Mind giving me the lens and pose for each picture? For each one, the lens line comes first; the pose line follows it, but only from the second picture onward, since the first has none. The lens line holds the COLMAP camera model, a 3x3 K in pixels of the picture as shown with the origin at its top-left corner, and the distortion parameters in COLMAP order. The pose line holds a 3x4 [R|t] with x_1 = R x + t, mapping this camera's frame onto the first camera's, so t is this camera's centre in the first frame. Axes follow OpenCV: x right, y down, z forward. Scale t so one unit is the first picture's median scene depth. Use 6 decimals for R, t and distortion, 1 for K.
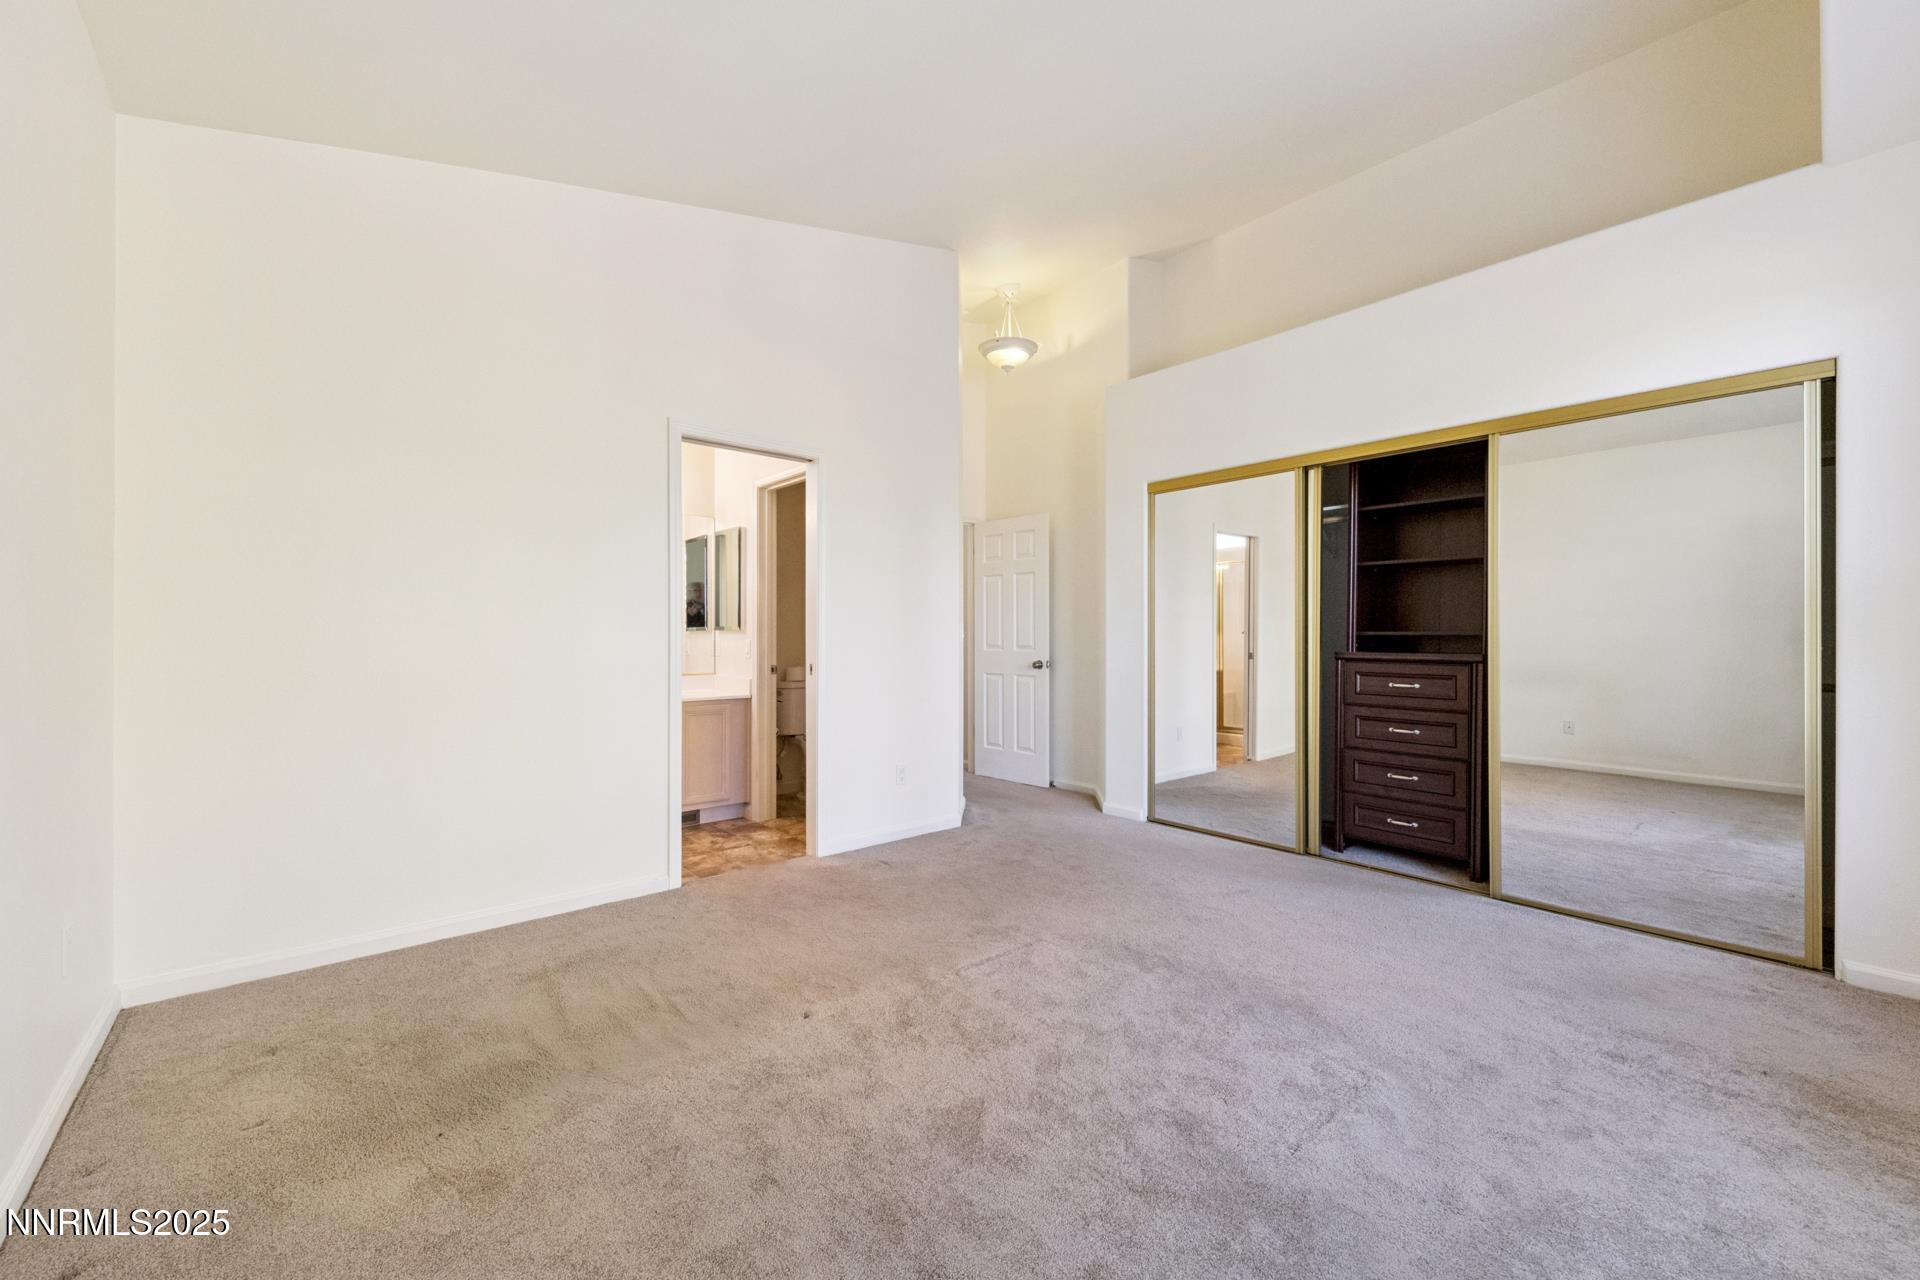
lens RADIAL K [[733.2, 0, 965.9], [0, 733.2, 633.0], [0, 0, 1]] dist [-0.000148, 0.000023]
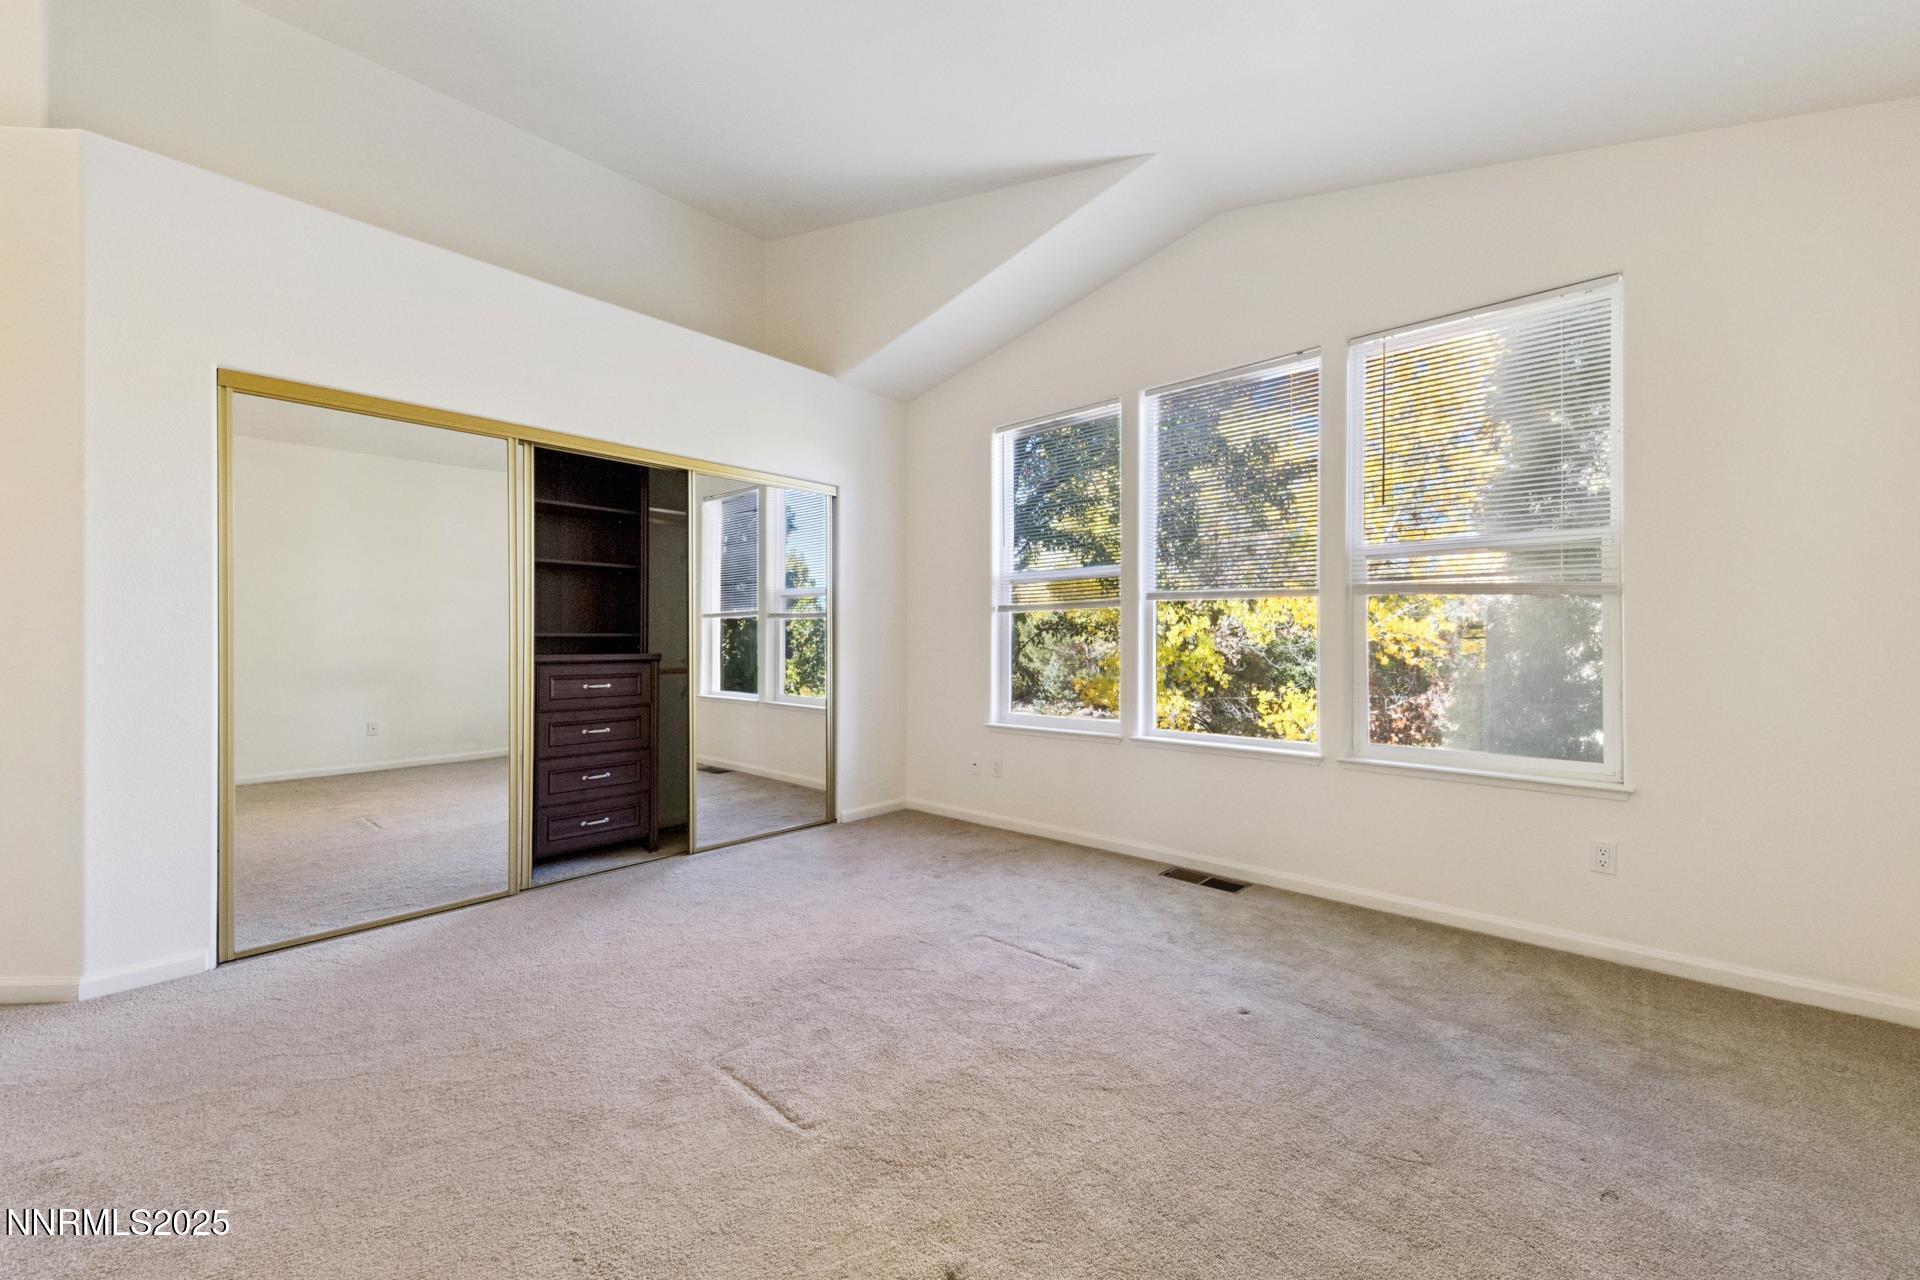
lens RADIAL K [[733.2, 0, 965.1], [0, 733.2, 634.3], [0, 0, 1]] dist [-0.000148, 0.000023]
pose [[-0.112413, 0.001814, 0.993660, -0.486872], [-0.005397, 0.999982, -0.002436, -0.000728], [-0.993647, -0.005637, -0.112401, 0.630432]]
